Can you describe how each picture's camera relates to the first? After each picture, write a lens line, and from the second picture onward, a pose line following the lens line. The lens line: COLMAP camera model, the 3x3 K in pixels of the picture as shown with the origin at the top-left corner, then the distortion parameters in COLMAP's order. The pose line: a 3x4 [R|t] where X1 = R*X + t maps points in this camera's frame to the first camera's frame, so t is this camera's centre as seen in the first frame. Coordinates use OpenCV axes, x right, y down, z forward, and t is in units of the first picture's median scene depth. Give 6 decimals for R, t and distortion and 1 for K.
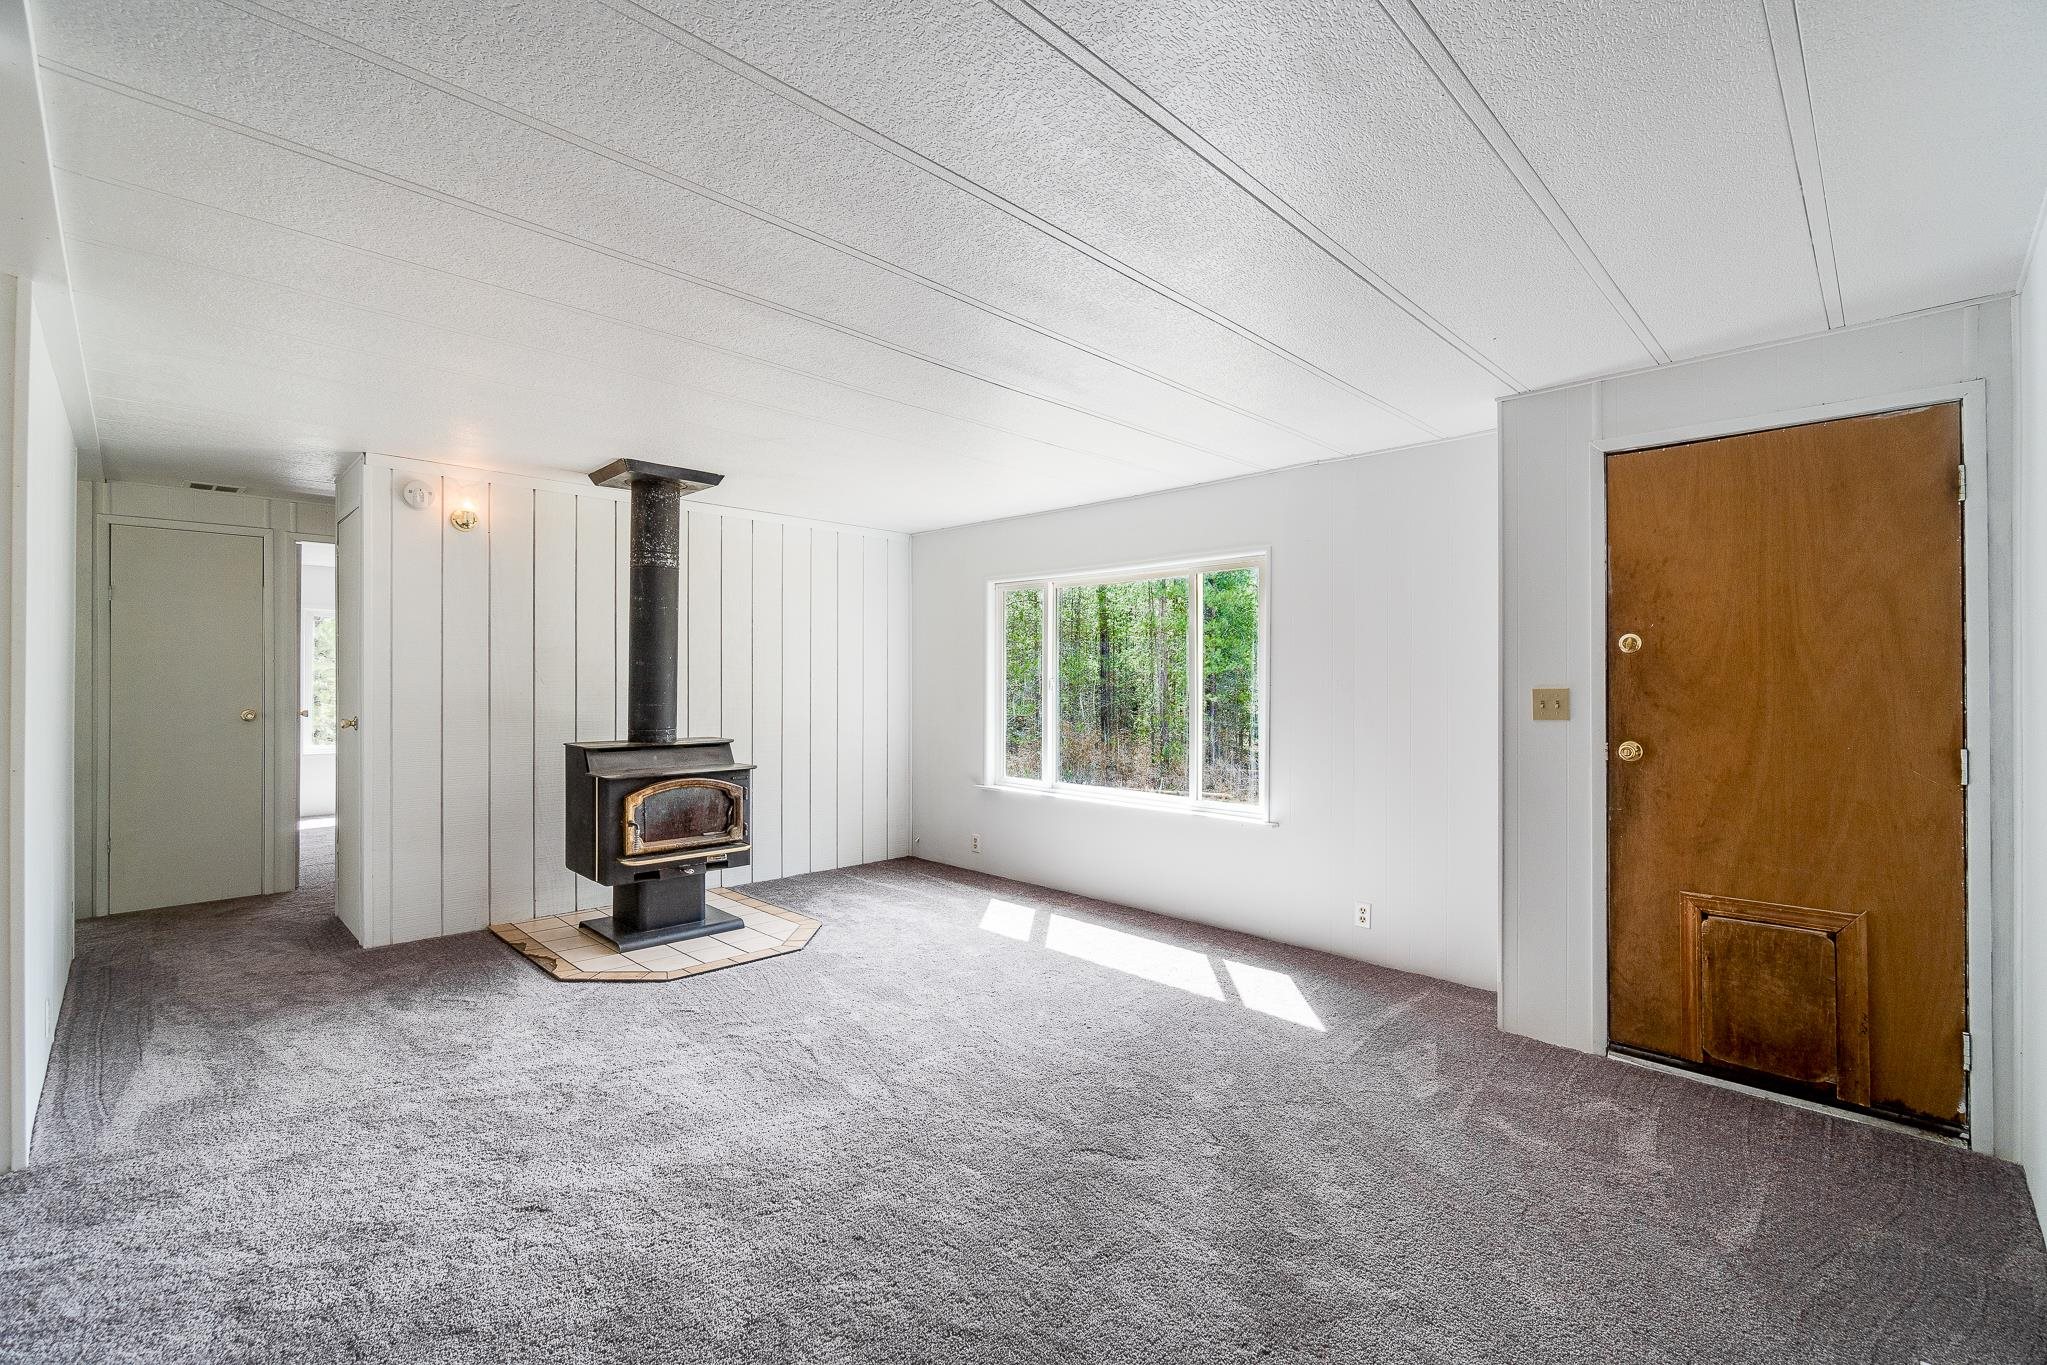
lens RADIAL K [[866.6, 0, 1017.5], [0, 866.6, 679.6], [0, 0, 1]] dist [-0.015501, 0.000291]
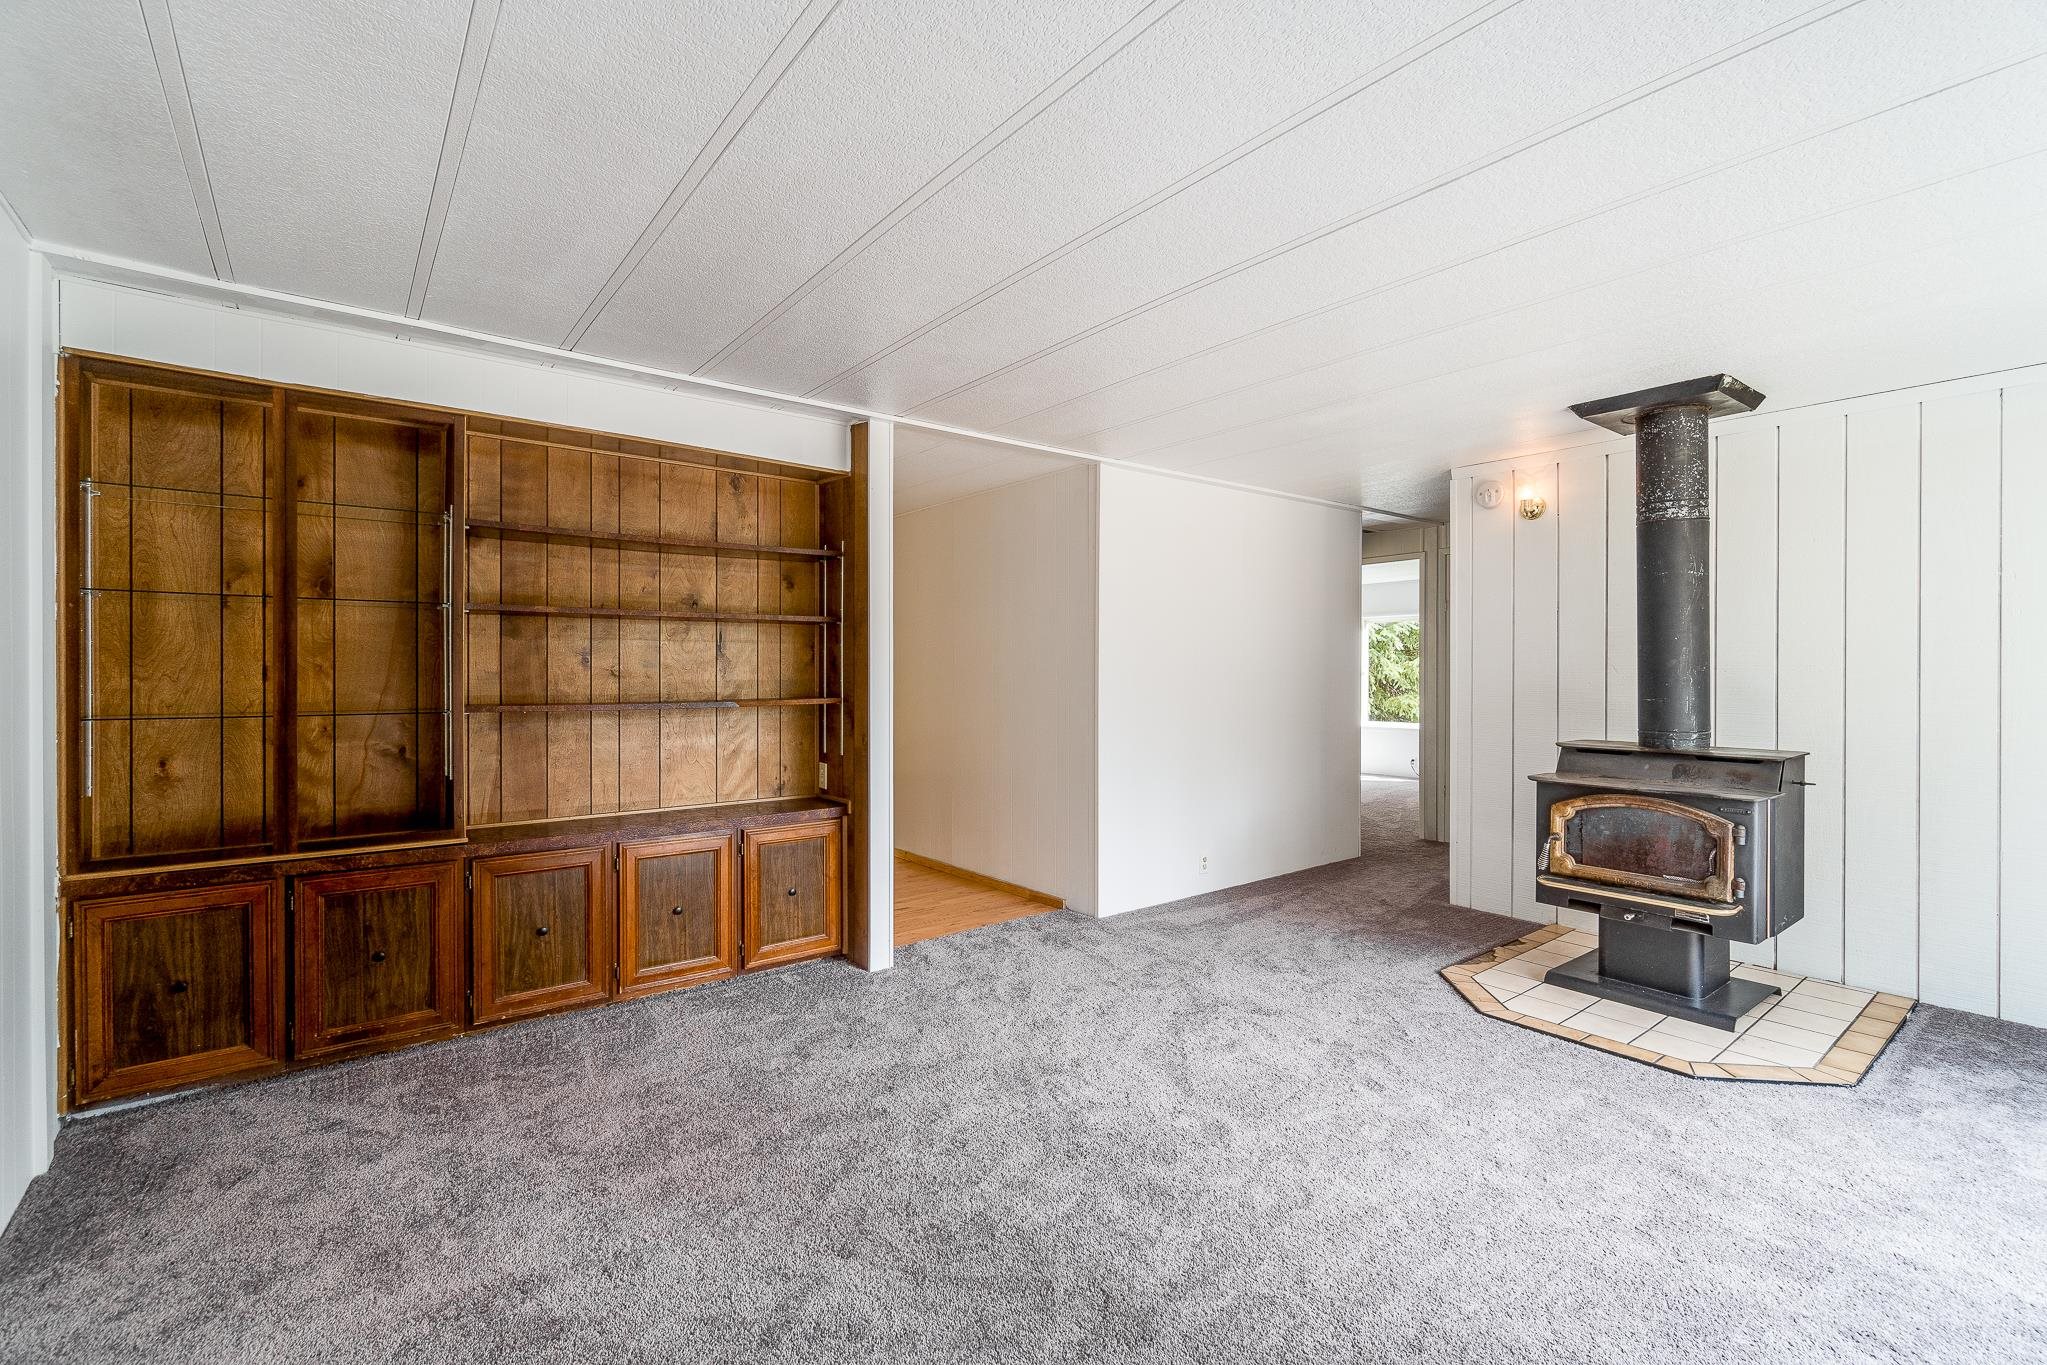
lens RADIAL K [[866.6, 0, 1012.9], [0, 866.6, 673.6], [0, 0, 1]] dist [-0.015501, 0.000291]
pose [[-0.114553, 0.002690, -0.993413, 0.428625], [0.000071, 0.999996, 0.002699, 0.003325], [0.993417, 0.000239, -0.114553, 0.529016]]
